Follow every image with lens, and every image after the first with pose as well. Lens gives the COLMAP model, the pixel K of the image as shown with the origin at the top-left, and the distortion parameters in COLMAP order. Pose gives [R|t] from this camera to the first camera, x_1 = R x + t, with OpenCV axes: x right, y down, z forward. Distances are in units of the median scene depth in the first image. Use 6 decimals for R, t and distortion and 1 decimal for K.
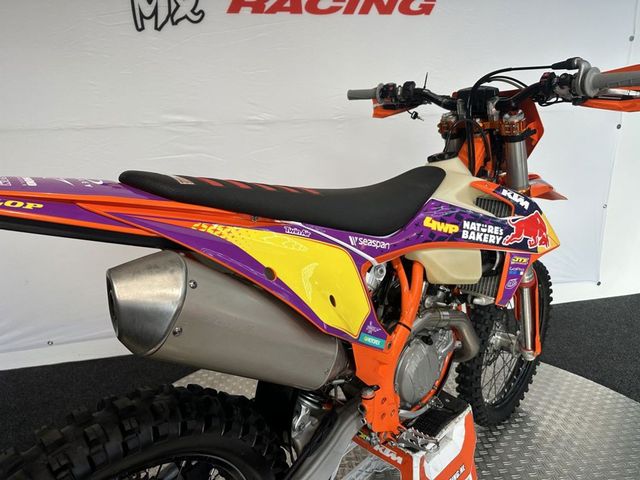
lens RADIAL K [[469.7, 0, 321.7], [0, 469.7, 241.9], [0, 0, 1]] dist [-0.012083, -0.006194]
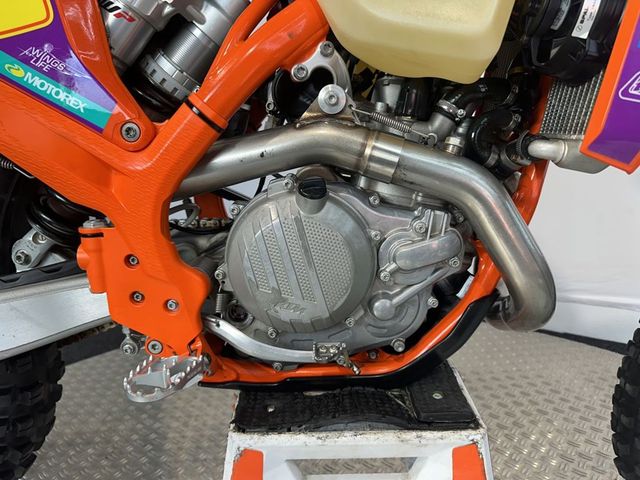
lens RADIAL K [[455.8, 0, 341.6], [0, 455.8, 238.8], [0, 0, 1]] dist [0.182682, -0.267366]
pose [[0.713015, 0.160709, -0.682482, 0.509729], [-0.190280, 0.981200, 0.032258, 0.224829], [0.674836, 0.106863, 0.730190, 0.686513]]
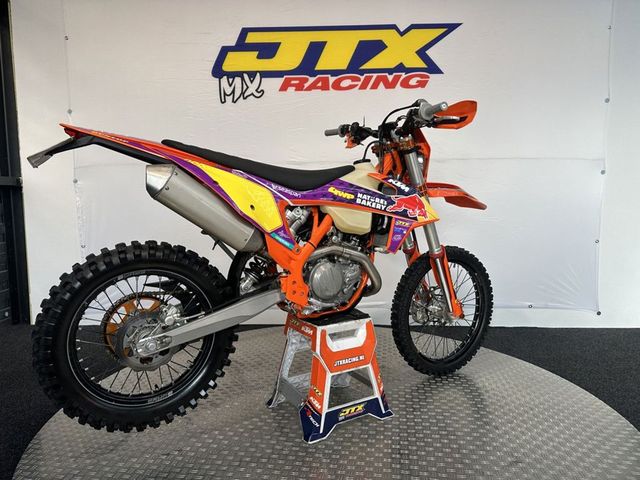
lens RADIAL K [[467.7, 0, 320.0], [0, 467.7, 240.0], [0, 0, 1]] dist [0.004590, -0.000598]
pose [[0.972195, 0.040704, -0.230610, 0.540841], [-0.078582, 0.984382, -0.157536, 0.385522], [0.220596, 0.171278, 0.960209, -0.614881]]
